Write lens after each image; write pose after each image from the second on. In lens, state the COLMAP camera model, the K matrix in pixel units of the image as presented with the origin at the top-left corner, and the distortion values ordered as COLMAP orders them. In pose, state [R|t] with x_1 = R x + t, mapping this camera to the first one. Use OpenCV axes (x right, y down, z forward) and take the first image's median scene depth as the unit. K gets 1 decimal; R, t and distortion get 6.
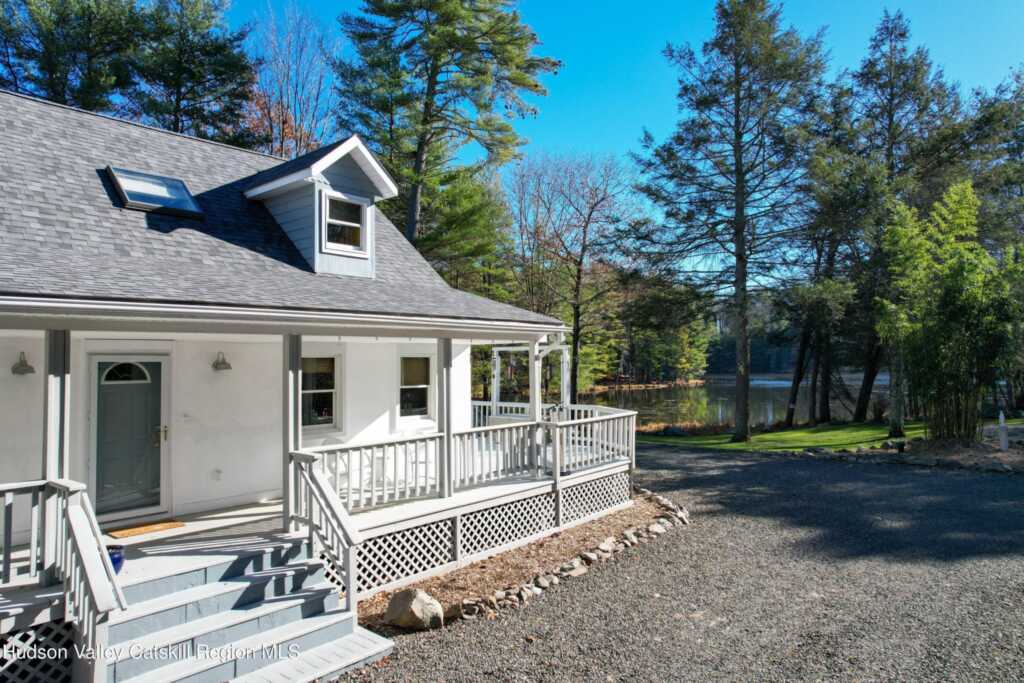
lens RADIAL K [[625.5, 0, 512.0], [0, 625.5, 341.5], [0, 0, 1]] dist [-0.044906, 0.001558]
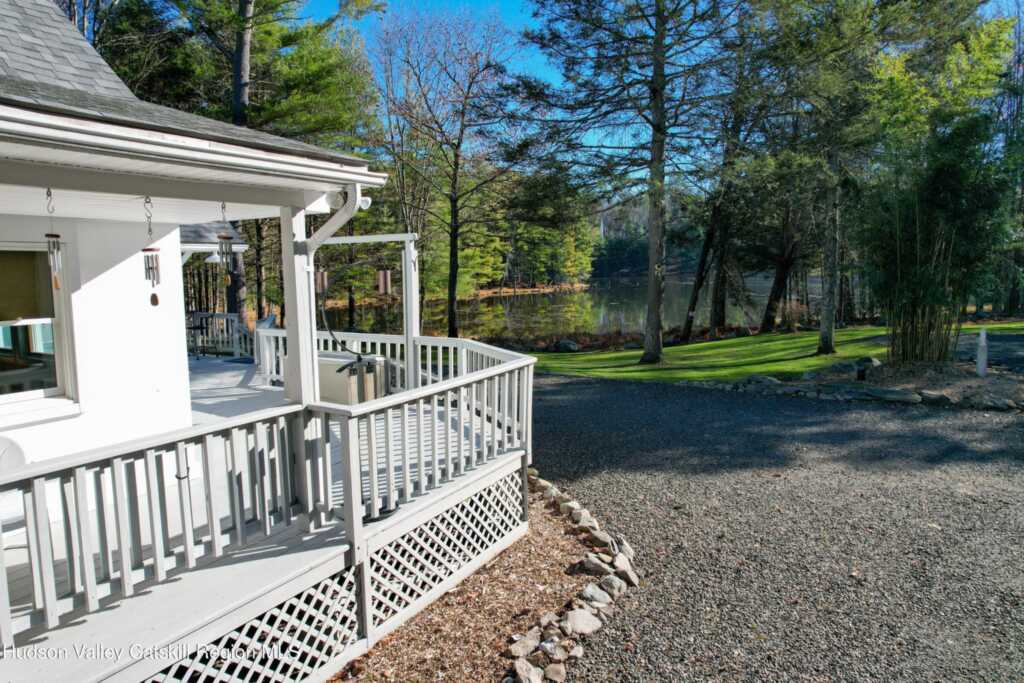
lens RADIAL K [[625.5, 0, 512.0], [0, 625.5, 341.5], [0, 0, 1]] dist [-0.044906, 0.001558]
pose [[0.983479, -0.024159, 0.179404, 0.036129], [-0.003419, 0.988399, 0.151839, 0.008365], [-0.180991, -0.149944, 0.971987, 0.205598]]
